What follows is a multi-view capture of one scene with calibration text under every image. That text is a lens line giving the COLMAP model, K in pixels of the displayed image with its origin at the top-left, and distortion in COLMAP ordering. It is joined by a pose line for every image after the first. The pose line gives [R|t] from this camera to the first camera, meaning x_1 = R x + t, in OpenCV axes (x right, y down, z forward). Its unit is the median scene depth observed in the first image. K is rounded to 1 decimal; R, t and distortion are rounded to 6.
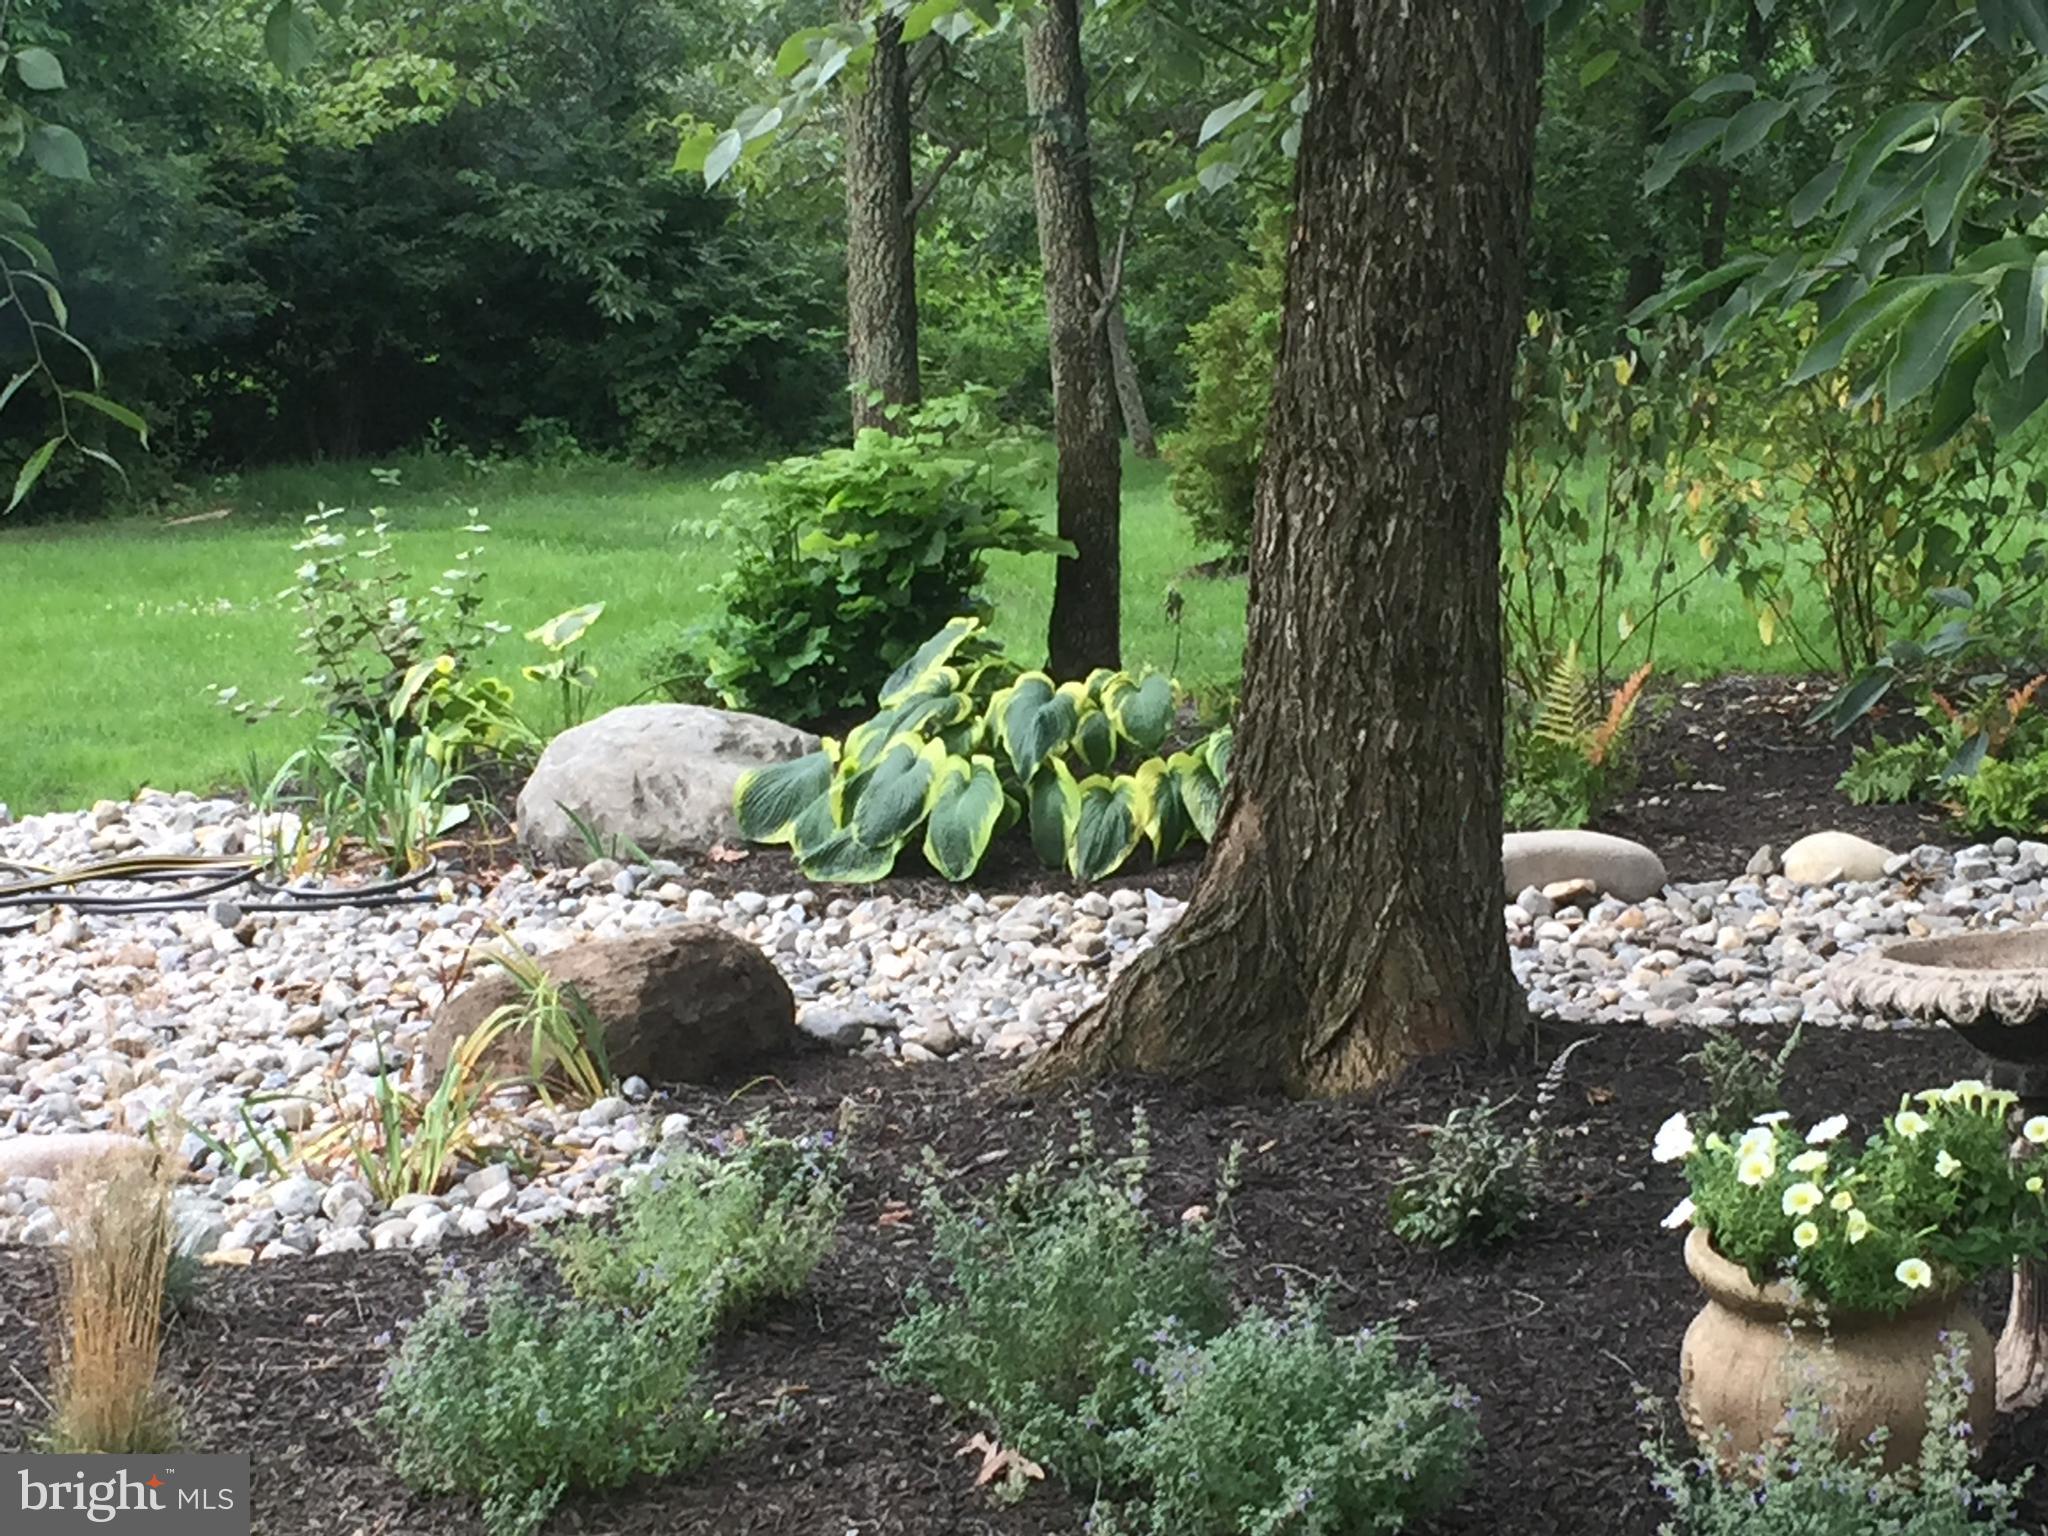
lens RADIAL K [[4822.2, 0, 1024.9], [0, 4822.2, 767.7], [0, 0, 1]] dist [0.061603, 0.000000]
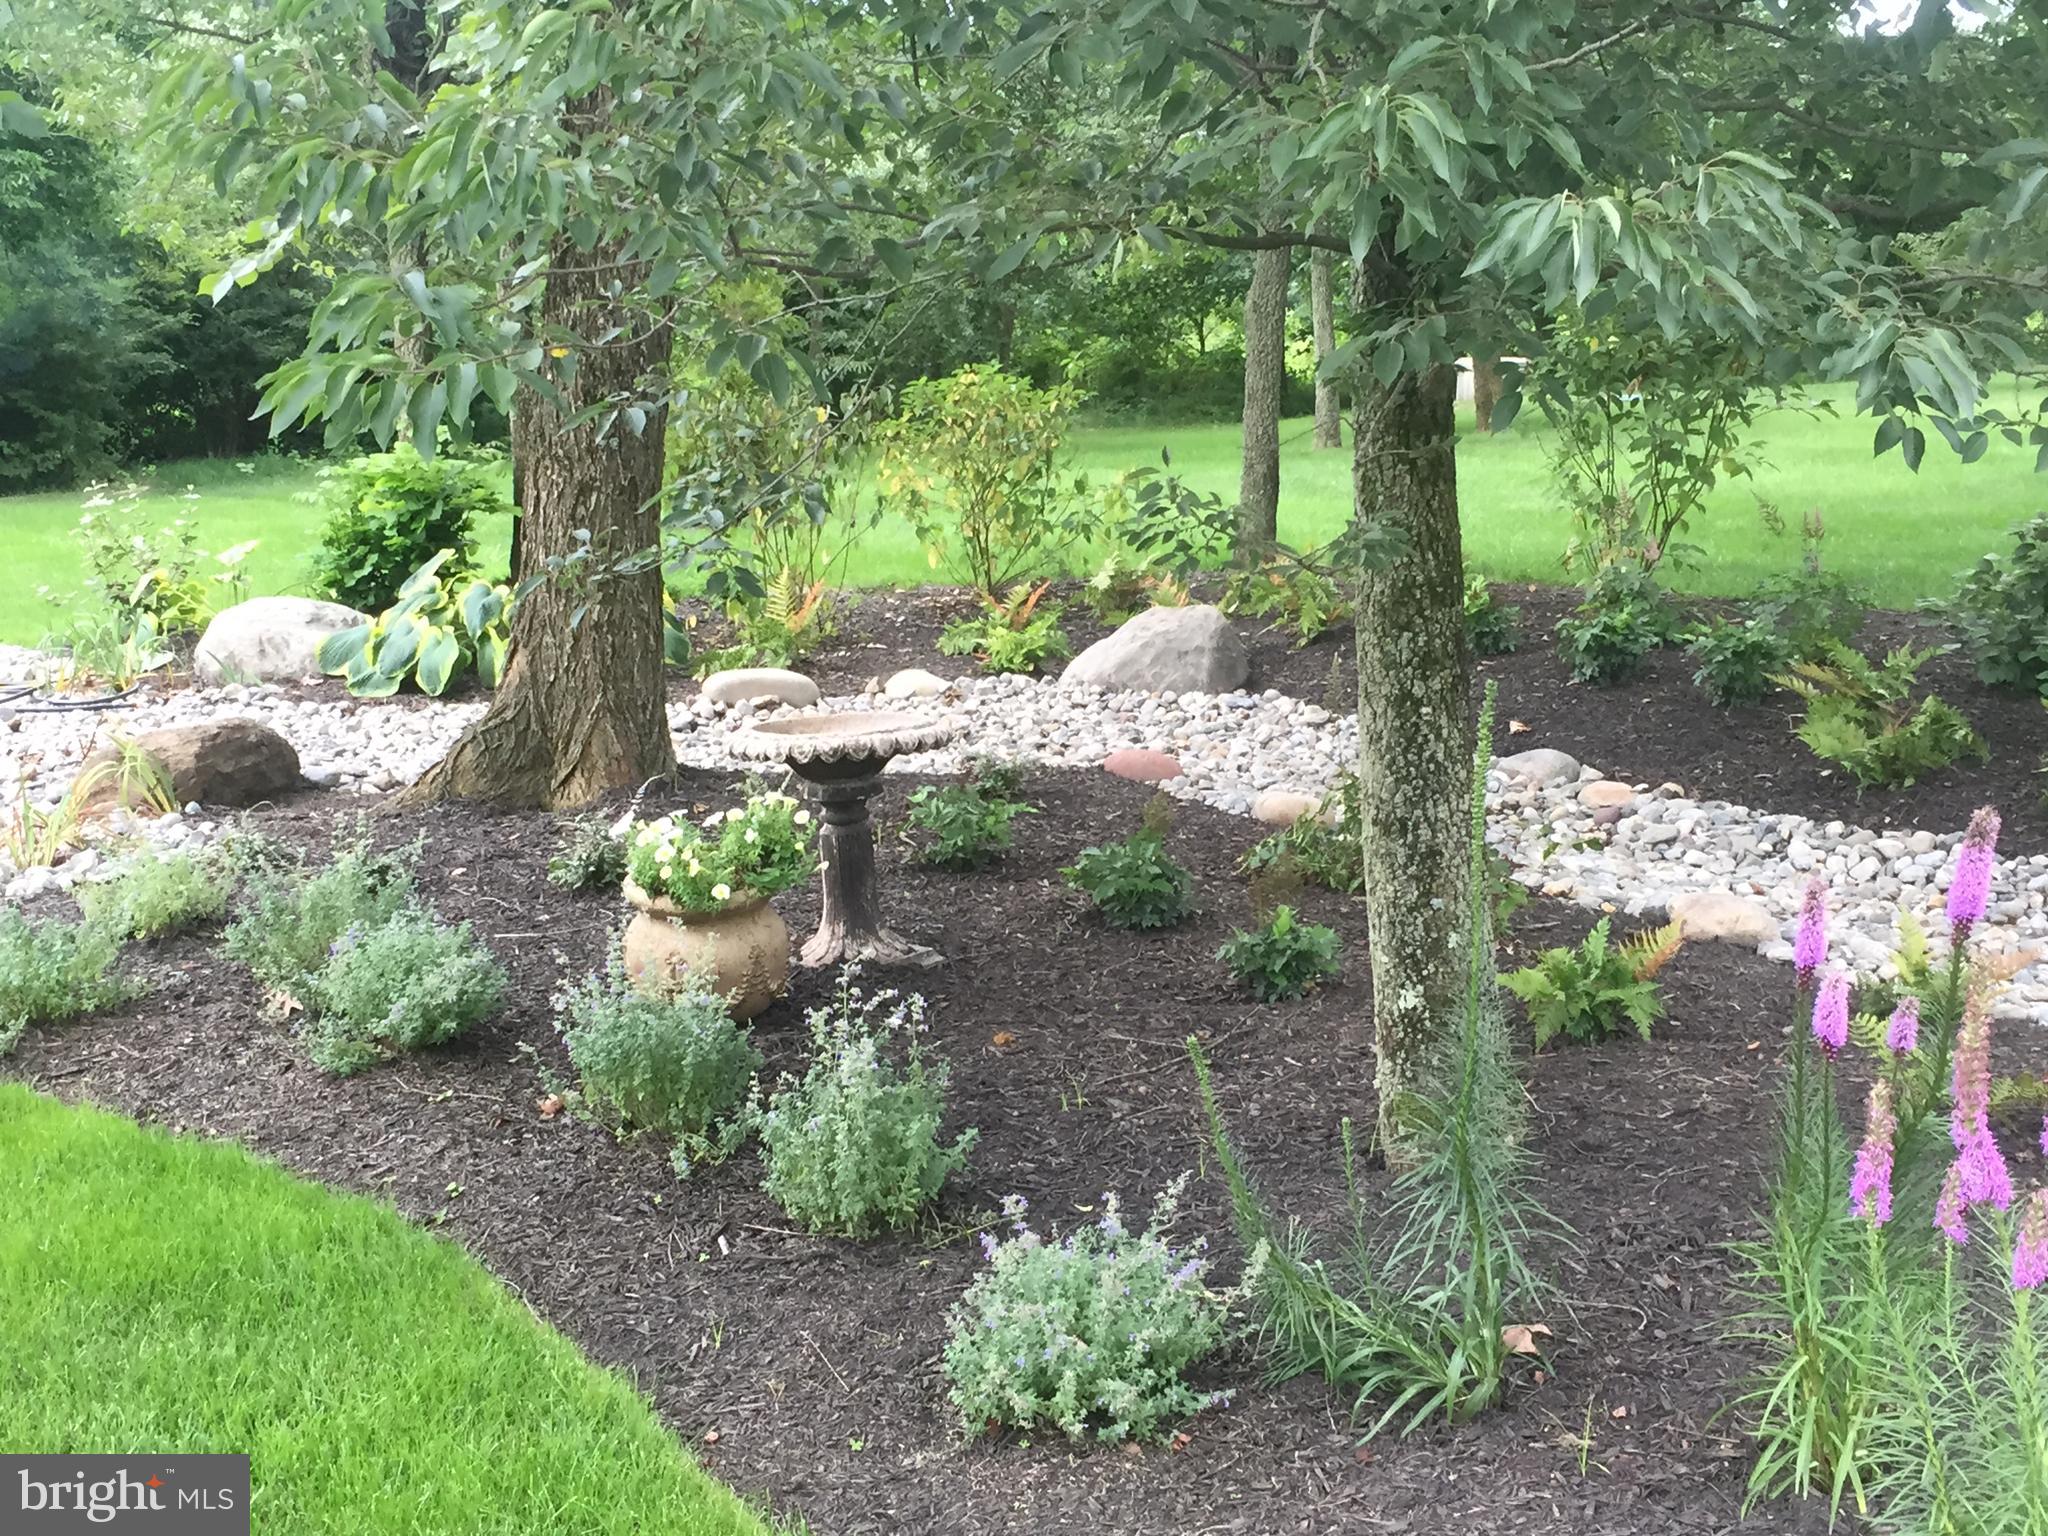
lens RADIAL K [[2760.7, 0, 1022.3], [0, 2760.7, 768.6], [0, 0, 1]] dist [0.074868, 0.000000]
pose [[0.994662, -0.001941, 0.103169, 0.096549], [-0.002745, 0.998972, 0.045258, 0.003167], [-0.103151, -0.045300, 0.993634, -0.048424]]
